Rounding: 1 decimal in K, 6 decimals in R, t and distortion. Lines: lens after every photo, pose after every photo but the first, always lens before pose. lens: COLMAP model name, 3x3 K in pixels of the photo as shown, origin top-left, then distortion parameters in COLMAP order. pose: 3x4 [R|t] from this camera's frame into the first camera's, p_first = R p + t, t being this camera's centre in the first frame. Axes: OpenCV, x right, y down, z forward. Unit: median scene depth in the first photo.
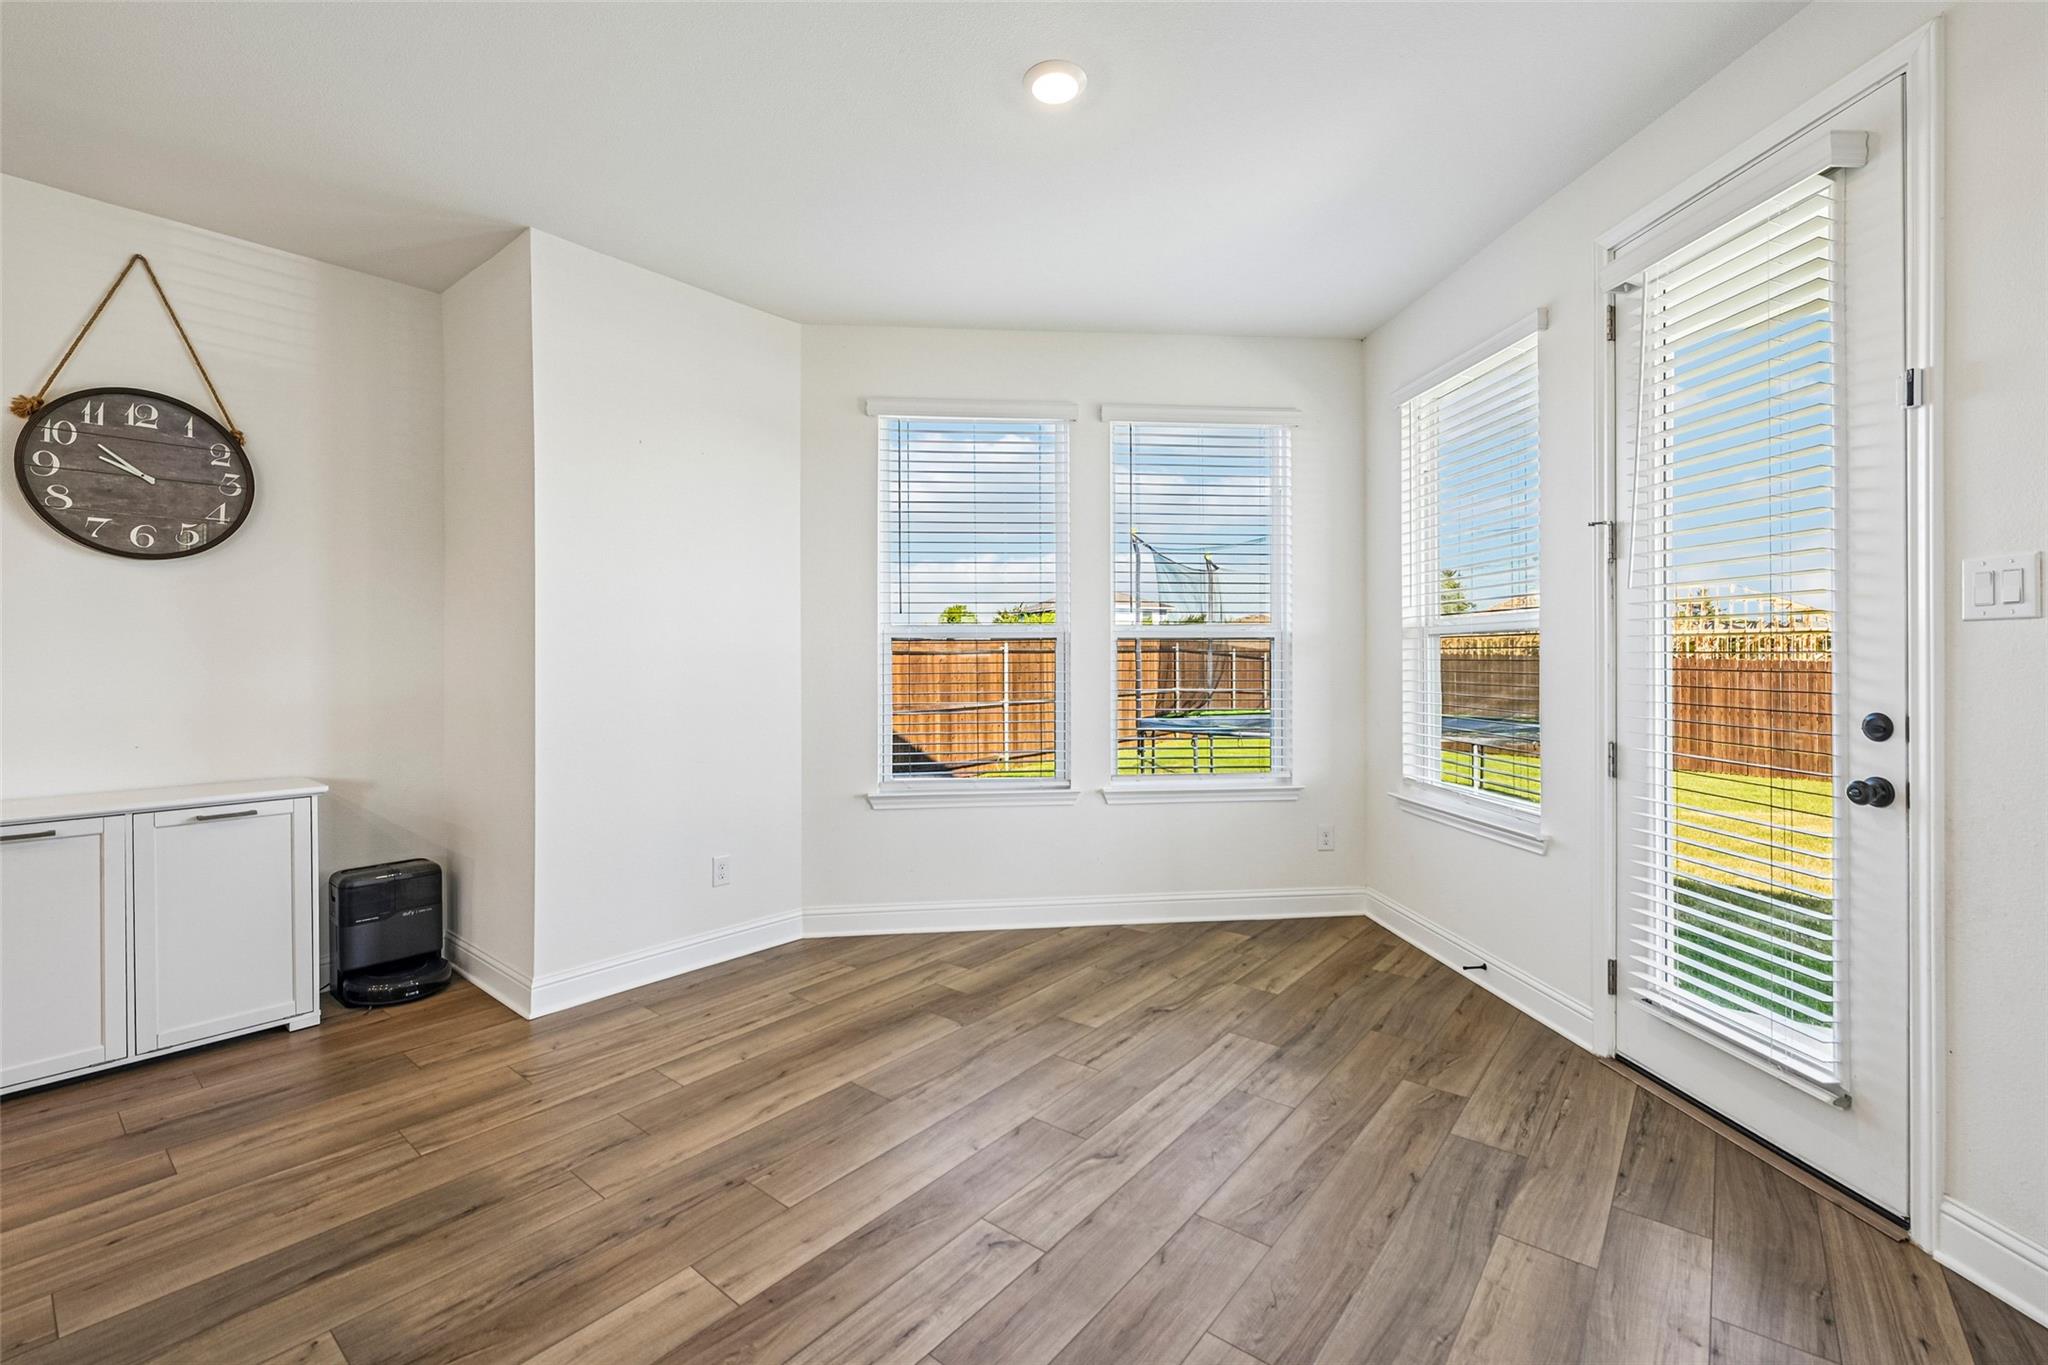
lens RADIAL K [[864.4, 0, 1025.9], [0, 864.4, 664.5], [0, 0, 1]] dist [-0.005639, -0.000131]
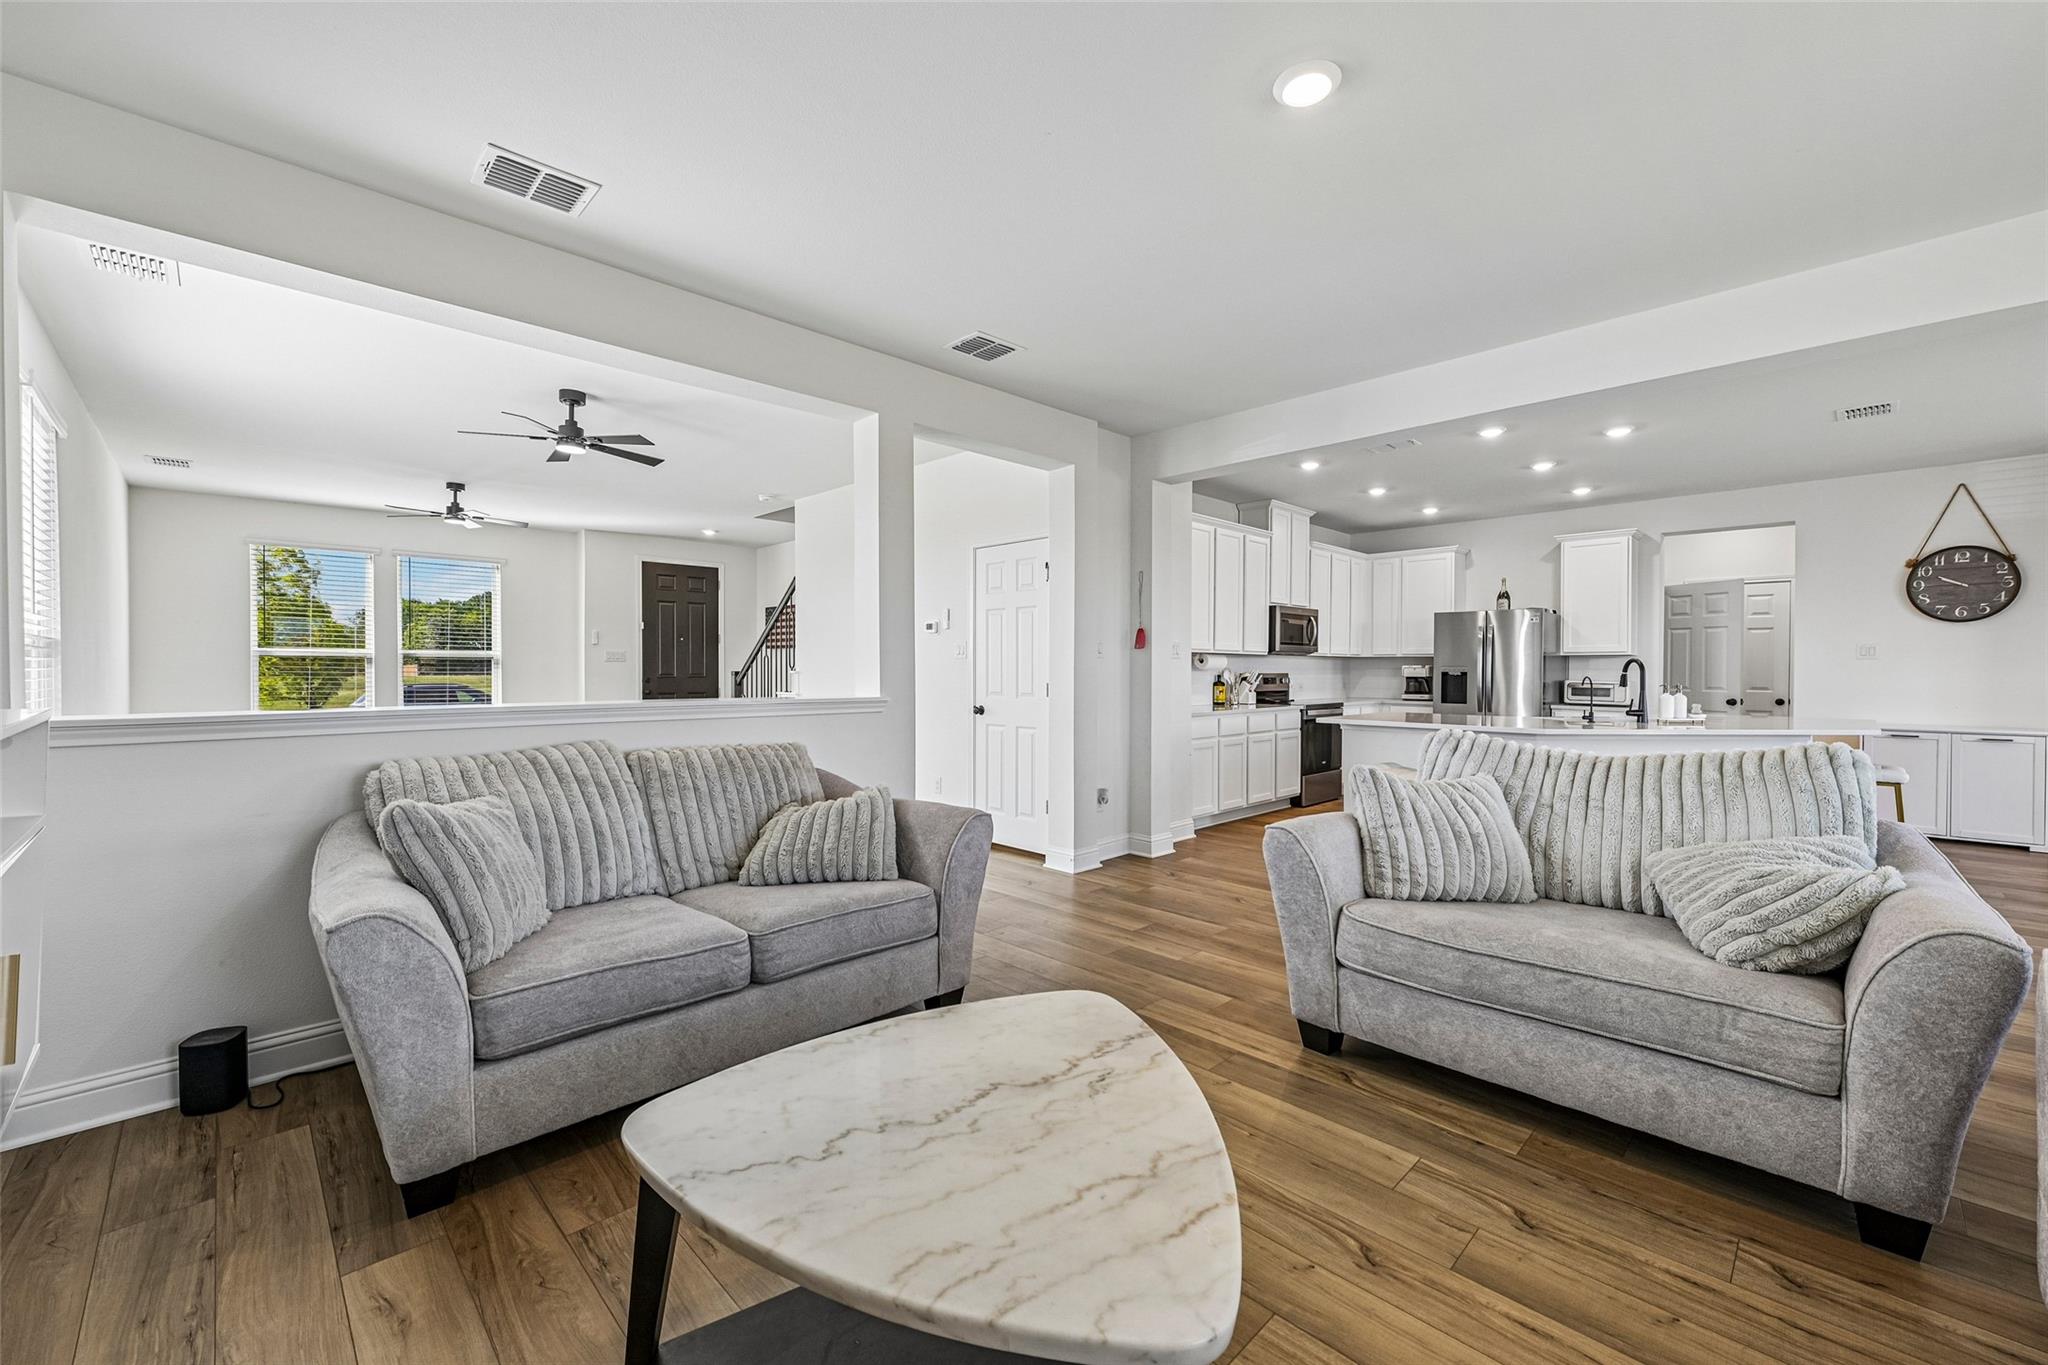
lens RADIAL K [[822.9, 0, 1026.3], [0, 822.9, 678.2], [0, 0, 1]] dist [-0.005850, 0.000557]
pose [[-0.109944, 0.016450, -0.993802, 1.385626], [-0.004226, 0.999846, 0.017017, -0.004717], [0.993929, 0.006071, -0.109858, -1.207965]]
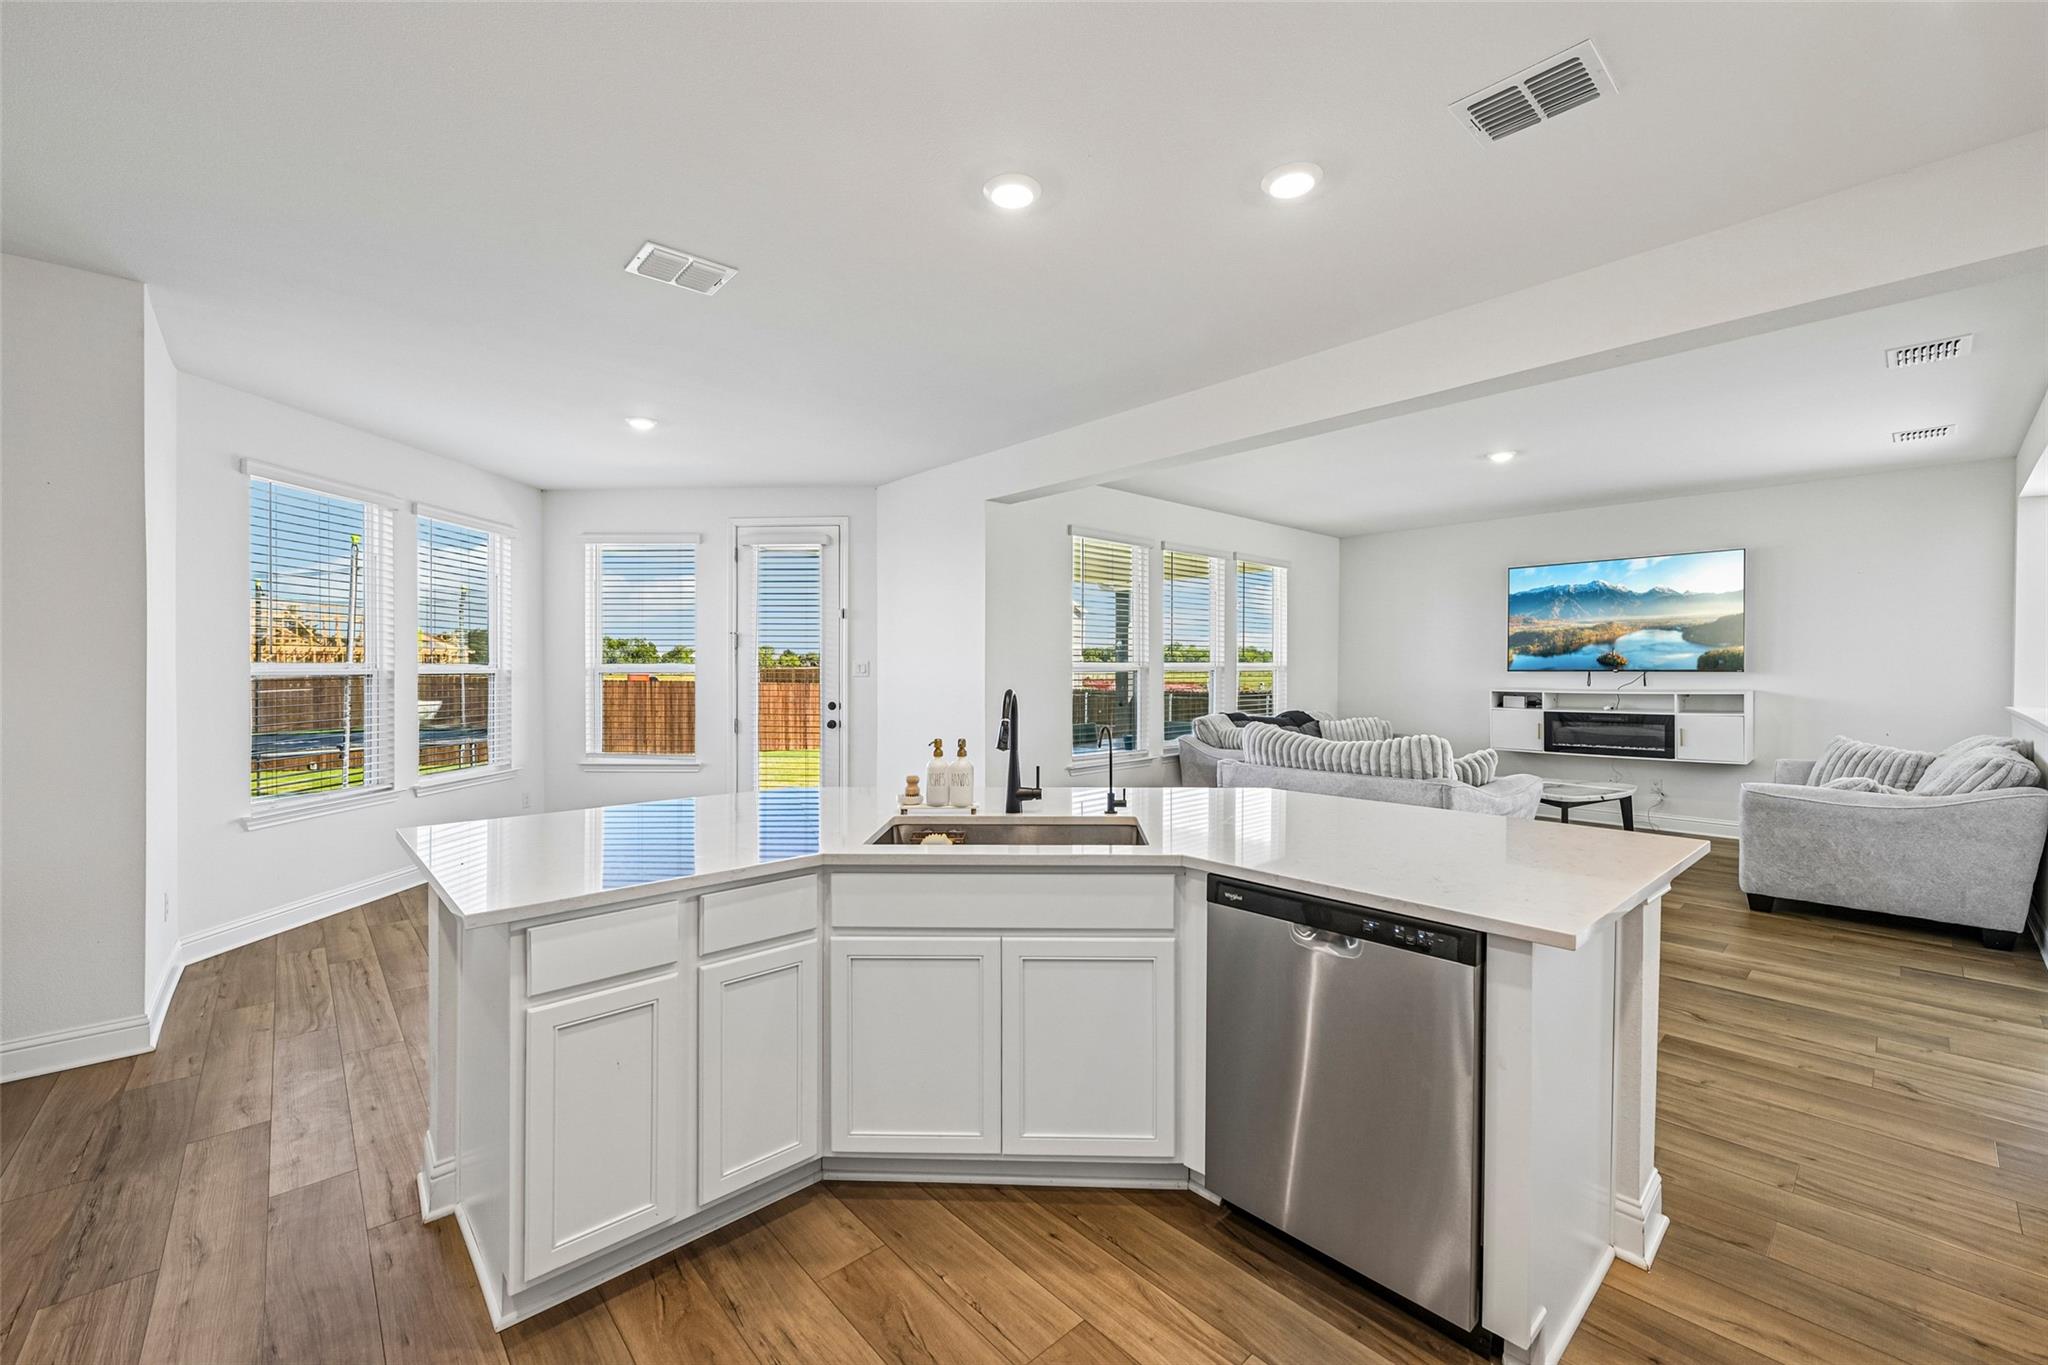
lens RADIAL K [[822.9, 0, 1030.2], [0, 822.9, 675.1], [0, 0, 1]] dist [-0.005850, 0.000557]
pose [[0.144978, -0.004372, 0.989425, -1.536906], [0.005559, 0.999978, 0.003604, -0.042223], [-0.989419, 0.004977, 0.144999, -0.203909]]
